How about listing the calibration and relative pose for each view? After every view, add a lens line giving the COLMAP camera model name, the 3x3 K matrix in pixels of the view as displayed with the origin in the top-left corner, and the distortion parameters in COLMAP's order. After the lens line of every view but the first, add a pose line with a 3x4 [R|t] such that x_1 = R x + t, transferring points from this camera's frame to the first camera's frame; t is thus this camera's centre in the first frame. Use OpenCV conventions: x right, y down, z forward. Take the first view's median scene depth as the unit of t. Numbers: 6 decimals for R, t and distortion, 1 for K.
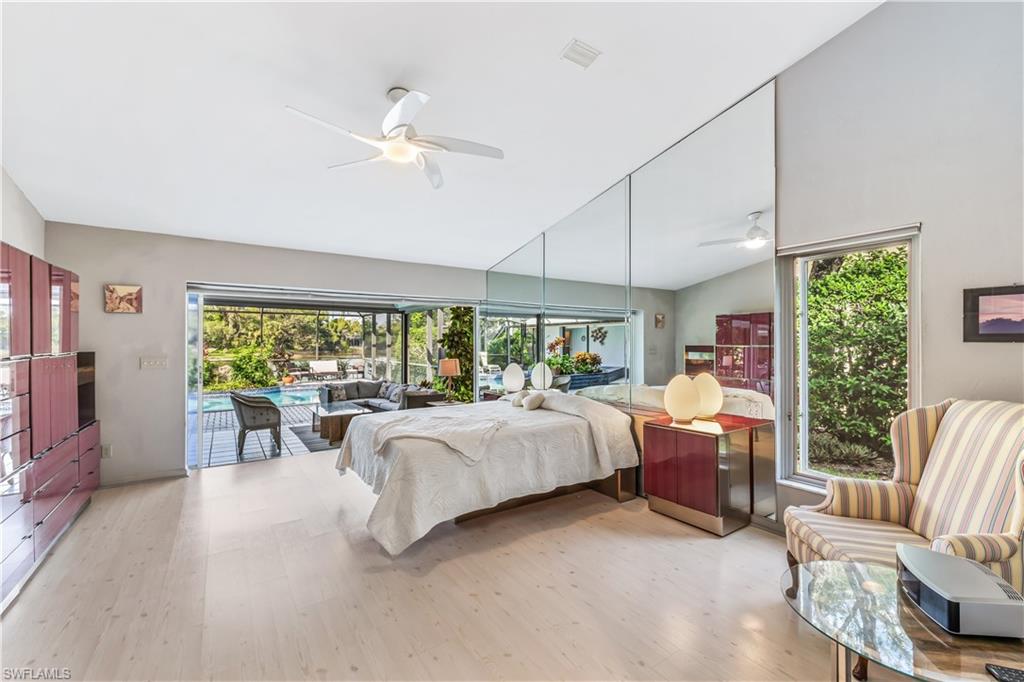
lens RADIAL K [[429.7, 0, 512.0], [0, 429.7, 341.0], [0, 0, 1]] dist [-0.000999, -0.000155]
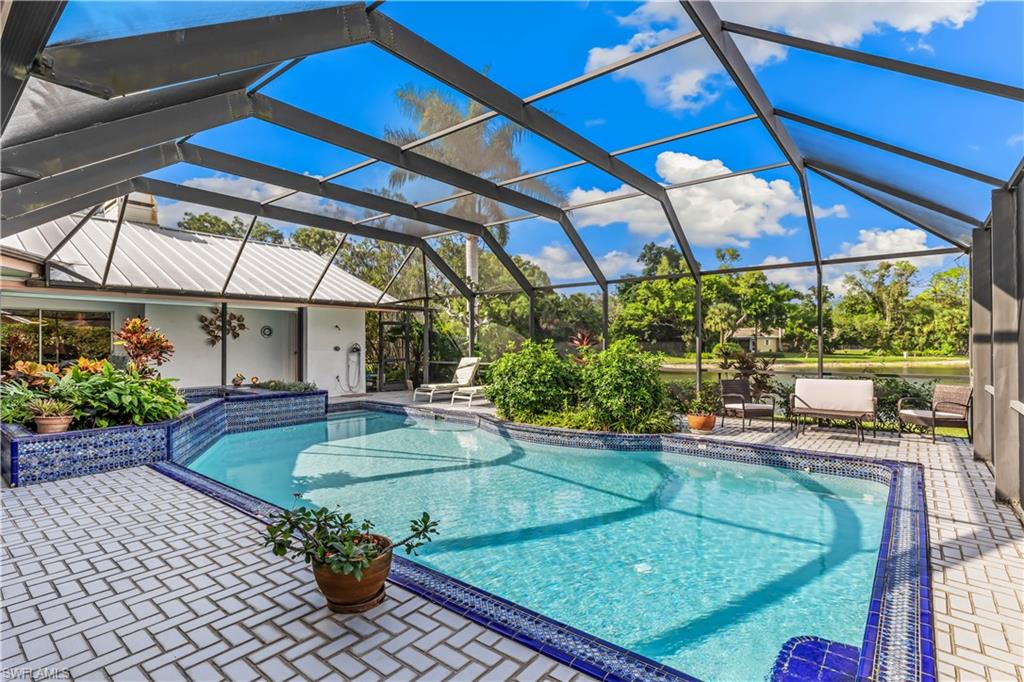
lens RADIAL K [[493.9, 0, 512.0], [0, 493.9, 341.0], [0, 0, 1]] dist [-0.003939, -0.000591]
pose [[0.289979, -0.005129, -0.957019, -0.020559], [0.005839, 0.999977, -0.003590, 0.002244], [0.957015, -0.004547, 0.290002, 0.123754]]
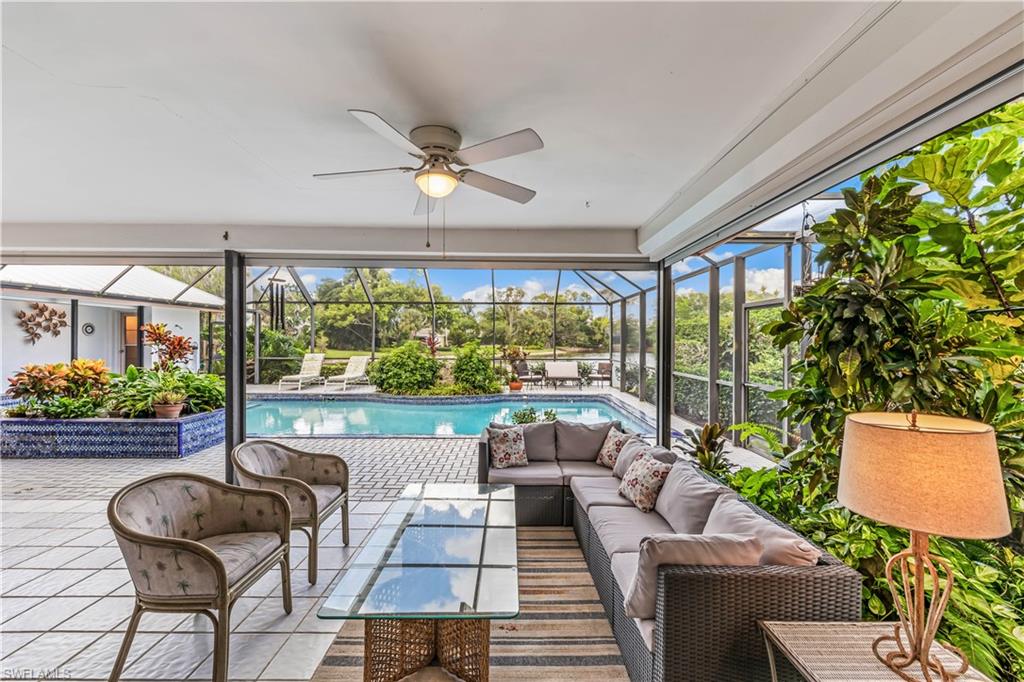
lens RADIAL K [[429.7, 0, 512.0], [0, 429.7, 341.0], [0, 0, 1]] dist [-0.000999, -0.000155]
pose [[0.827780, 0.005565, -0.561025, -0.015015], [-0.003060, 0.999981, 0.005405, 0.000753], [0.561044, -0.002757, 0.827782, 0.062311]]
